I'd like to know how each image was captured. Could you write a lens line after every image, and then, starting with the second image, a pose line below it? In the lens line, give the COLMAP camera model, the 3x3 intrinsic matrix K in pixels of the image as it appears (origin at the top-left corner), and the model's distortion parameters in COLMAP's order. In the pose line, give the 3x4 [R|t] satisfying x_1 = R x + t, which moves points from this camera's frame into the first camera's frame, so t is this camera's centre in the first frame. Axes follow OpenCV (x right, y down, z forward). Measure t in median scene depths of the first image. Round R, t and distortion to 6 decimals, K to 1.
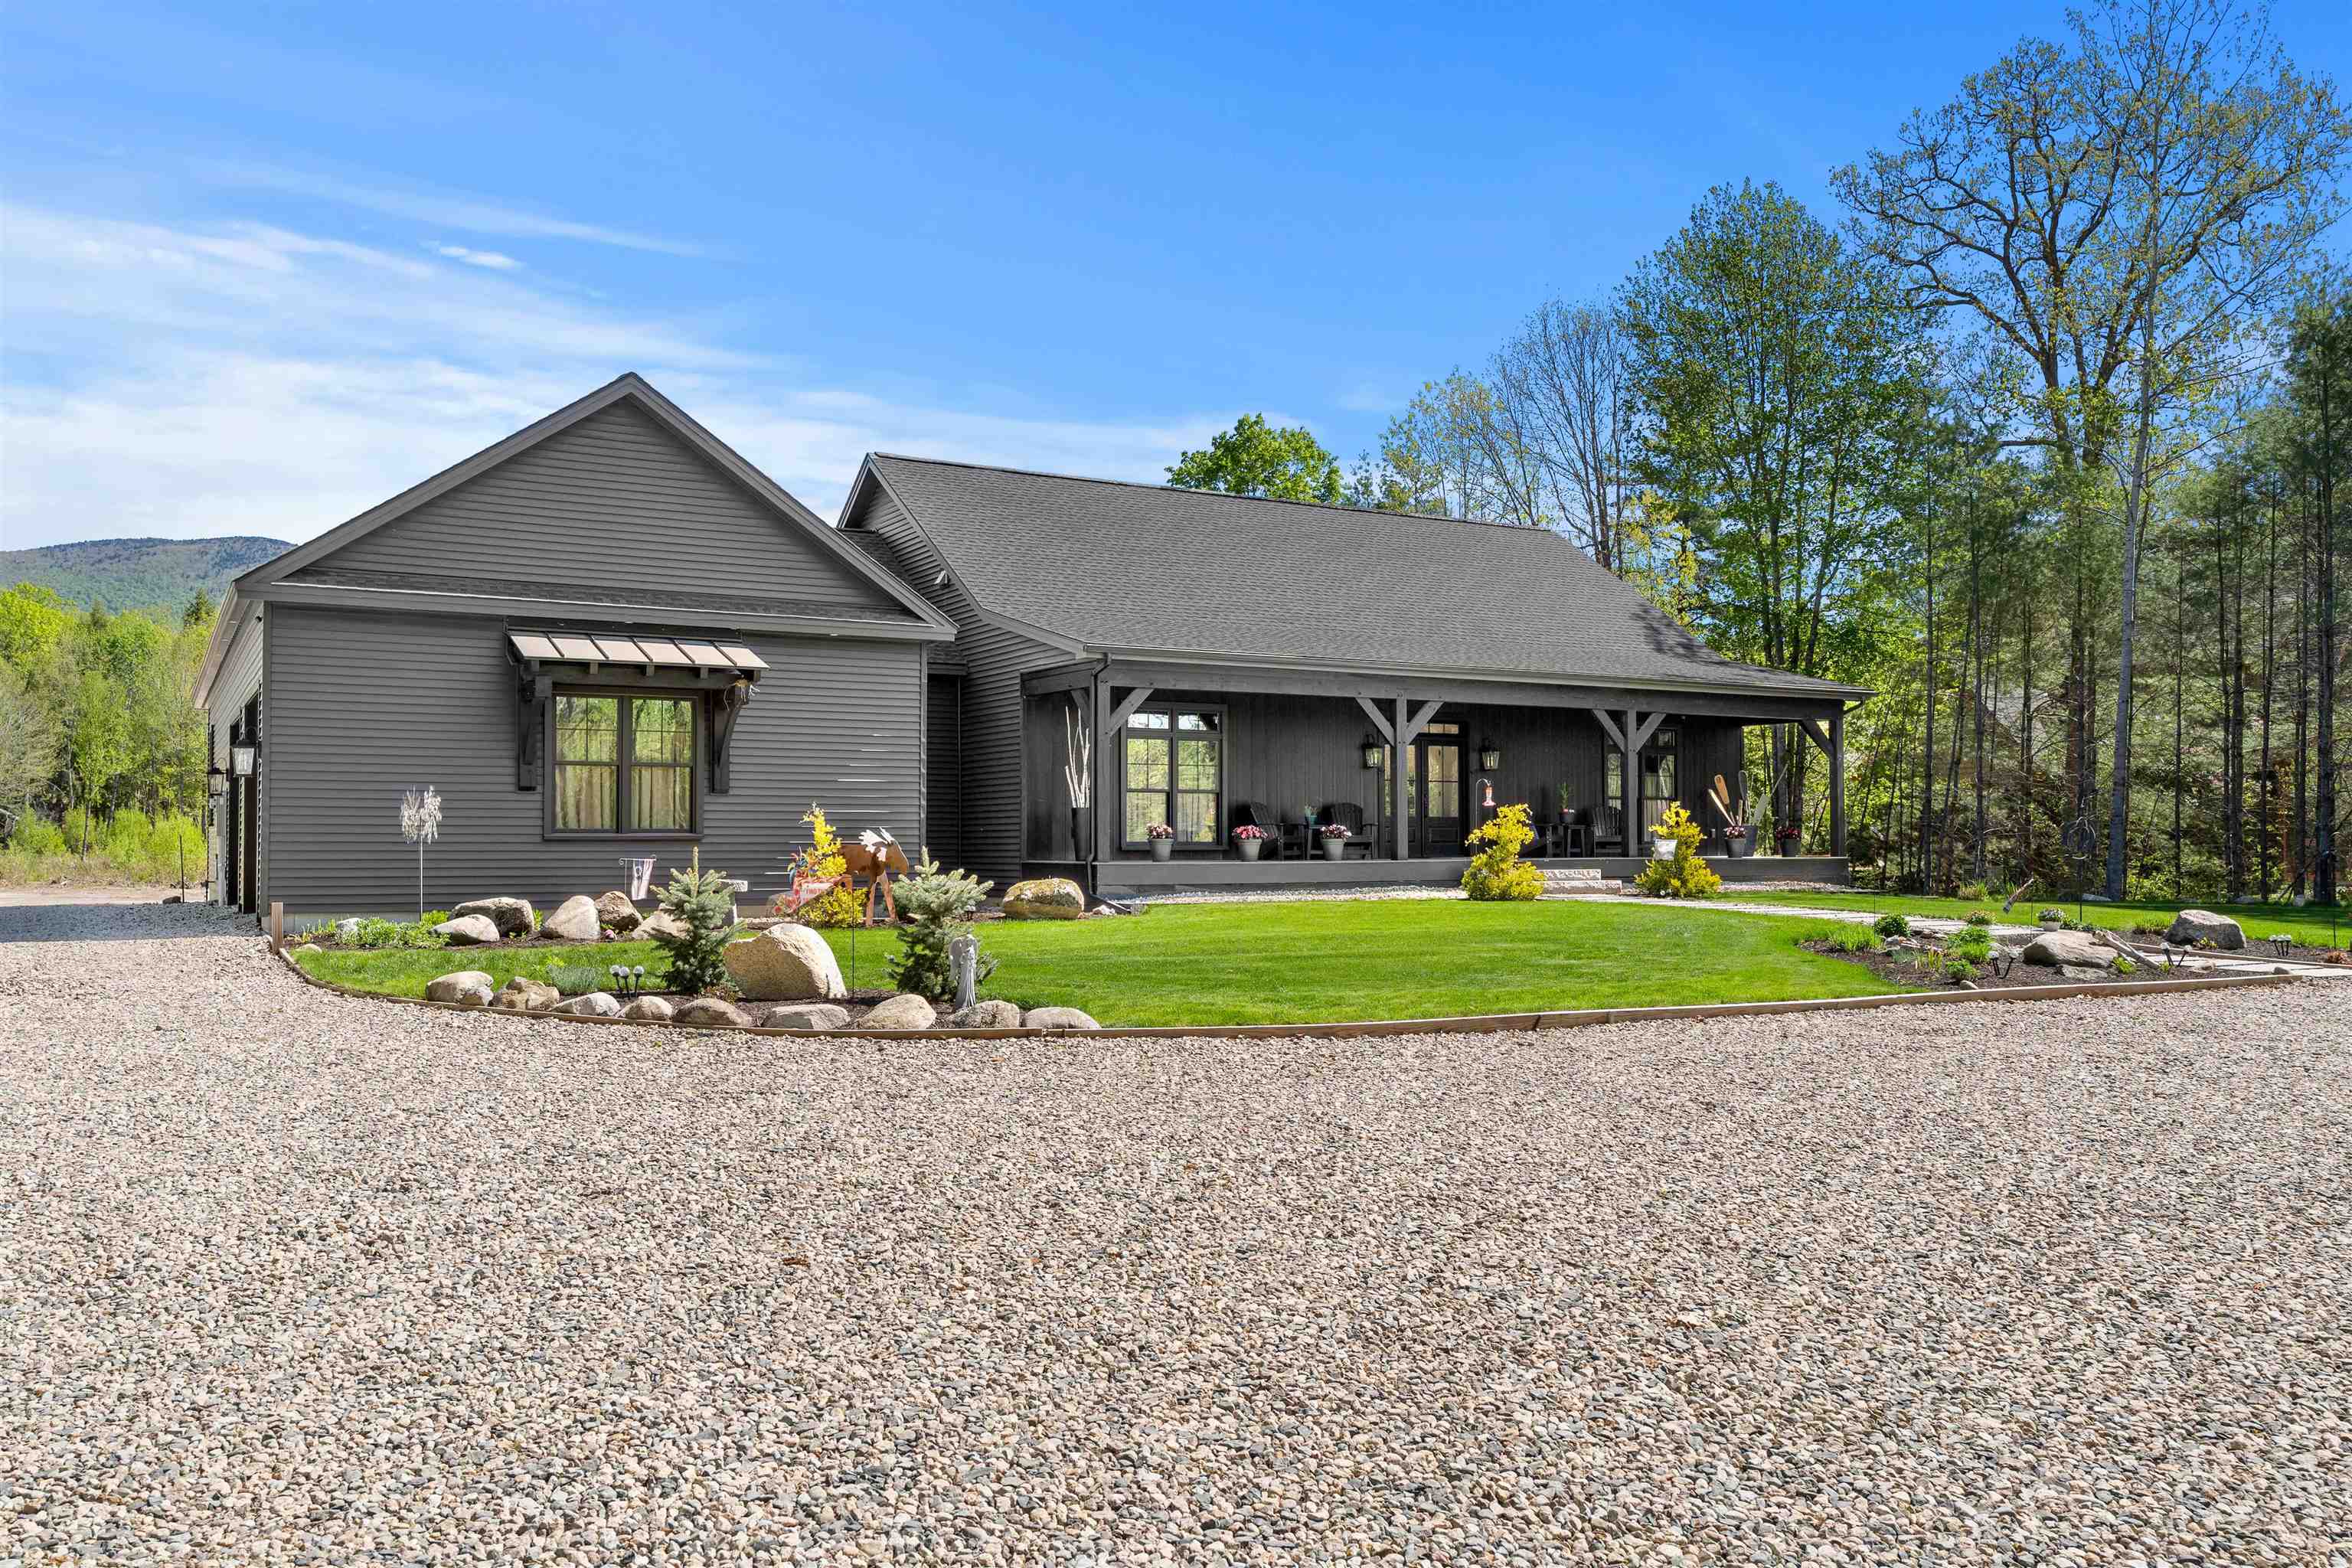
lens RADIAL K [[1895.9, 0, 1176.0], [0, 1895.9, 784.0], [0, 0, 1]] dist [-0.002393, 0.010920]
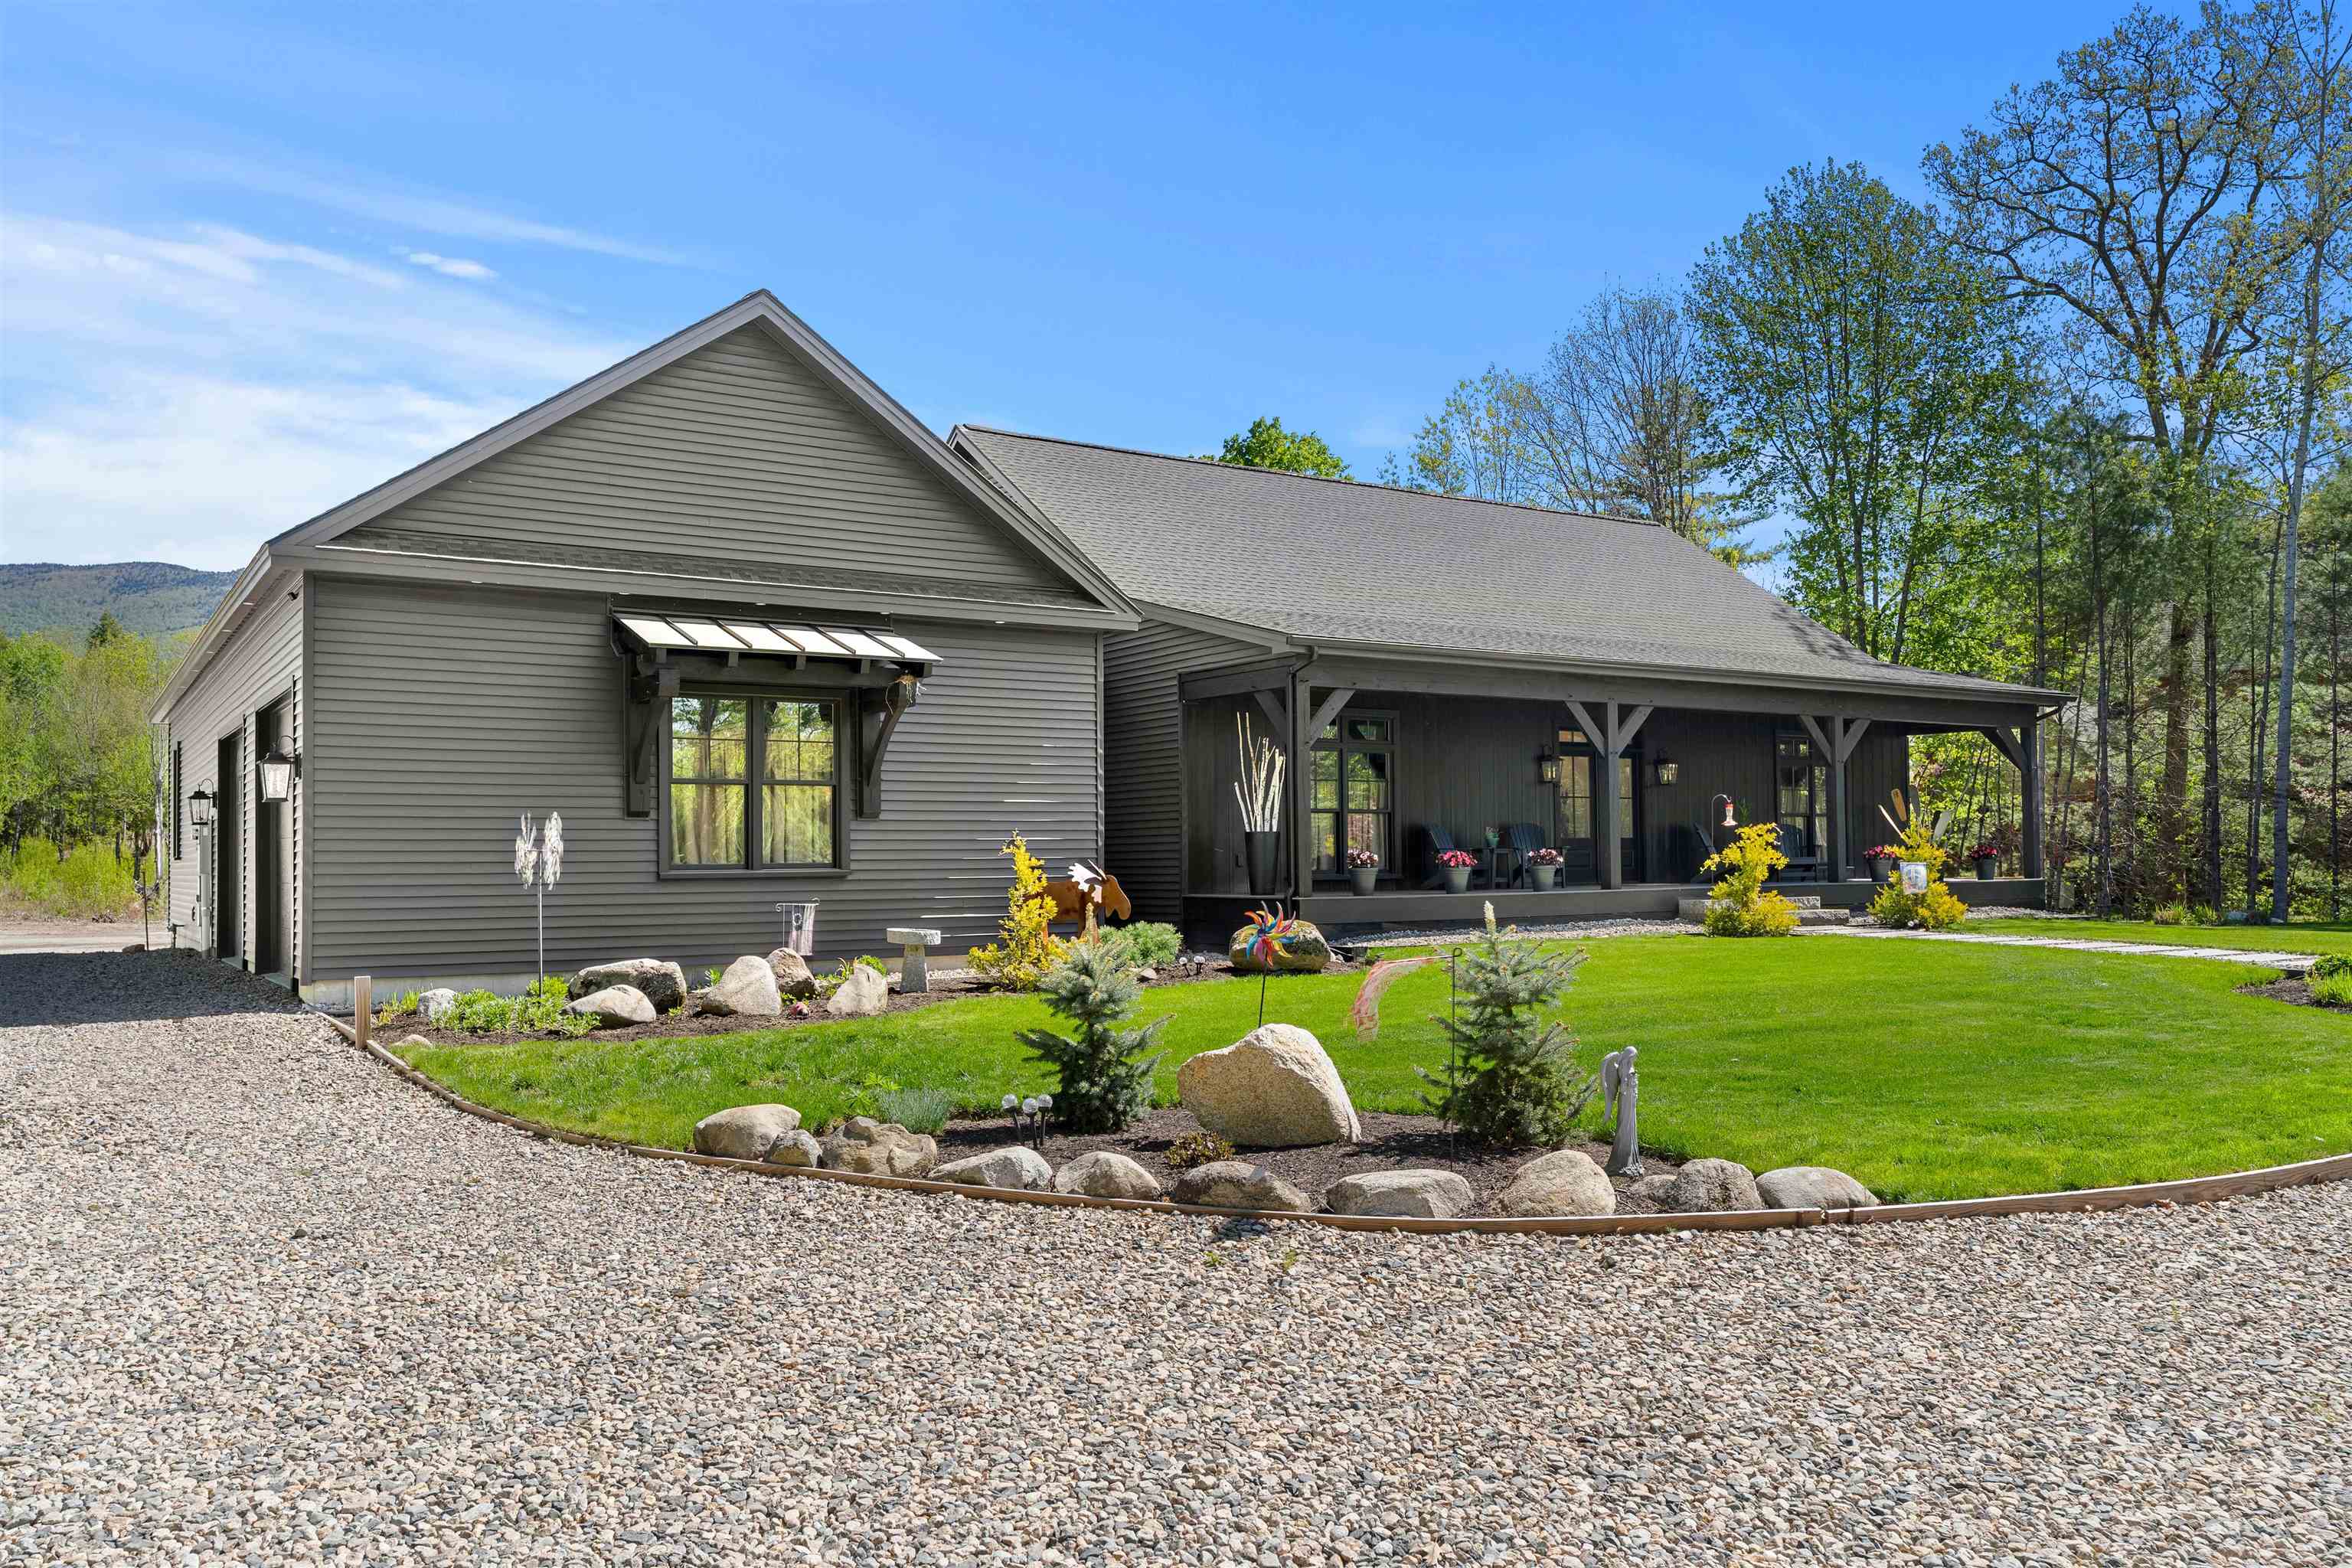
lens RADIAL K [[1823.9, 0, 1176.0], [0, 1823.9, 784.0], [0, 0, 1]] dist [0.006767, -0.003246]
pose [[0.998228, -0.006021, 0.059196, -0.137091], [0.006640, 0.999925, -0.010269, -0.000626], [-0.059129, 0.010644, 0.998194, 0.193246]]
